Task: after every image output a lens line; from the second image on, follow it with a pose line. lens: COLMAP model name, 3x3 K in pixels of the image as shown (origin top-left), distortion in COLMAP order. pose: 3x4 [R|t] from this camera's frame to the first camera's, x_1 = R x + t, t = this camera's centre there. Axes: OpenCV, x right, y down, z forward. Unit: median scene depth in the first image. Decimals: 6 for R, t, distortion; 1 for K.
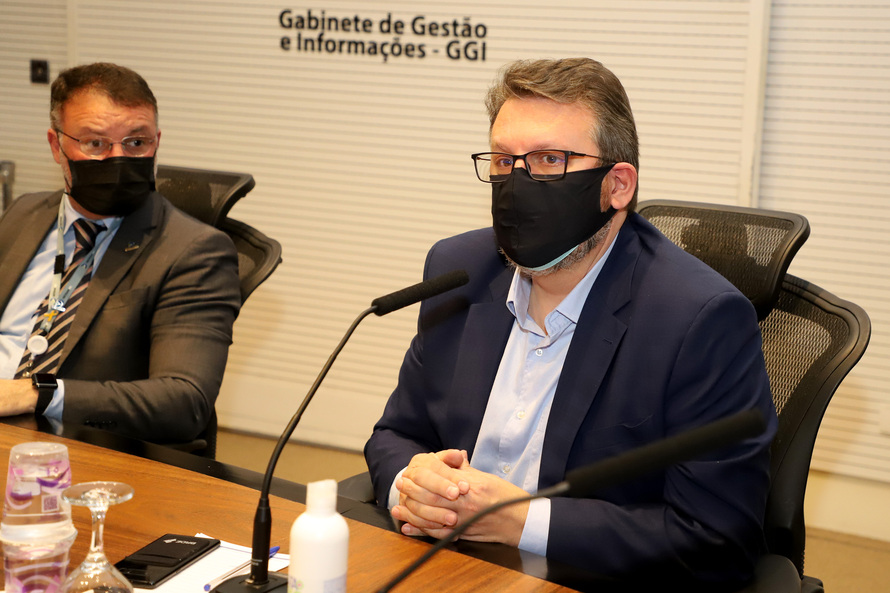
lens RADIAL K [[1331.4, 0, 445.0], [0, 1331.4, 296.5], [0, 0, 1]] dist [0.094157, 0.042788]
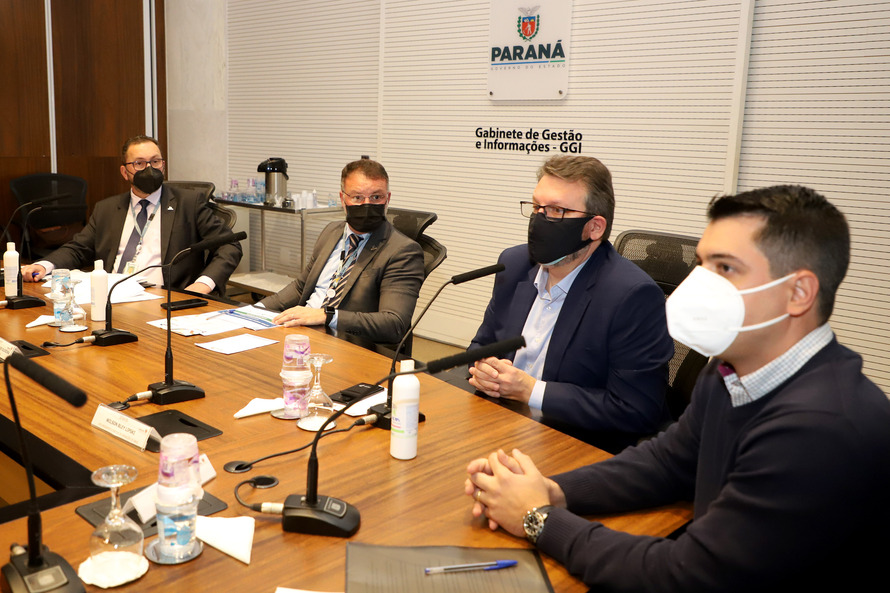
lens RADIAL K [[802.6, 0, 445.0], [0, 802.6, 296.5], [0, 0, 1]] dist [-0.000009, -0.000077]
pose [[0.947077, 0.047338, -0.317498, 0.265029], [-0.041936, 0.998836, 0.023834, 0.003375], [0.318257, -0.009258, 0.947959, -0.137161]]
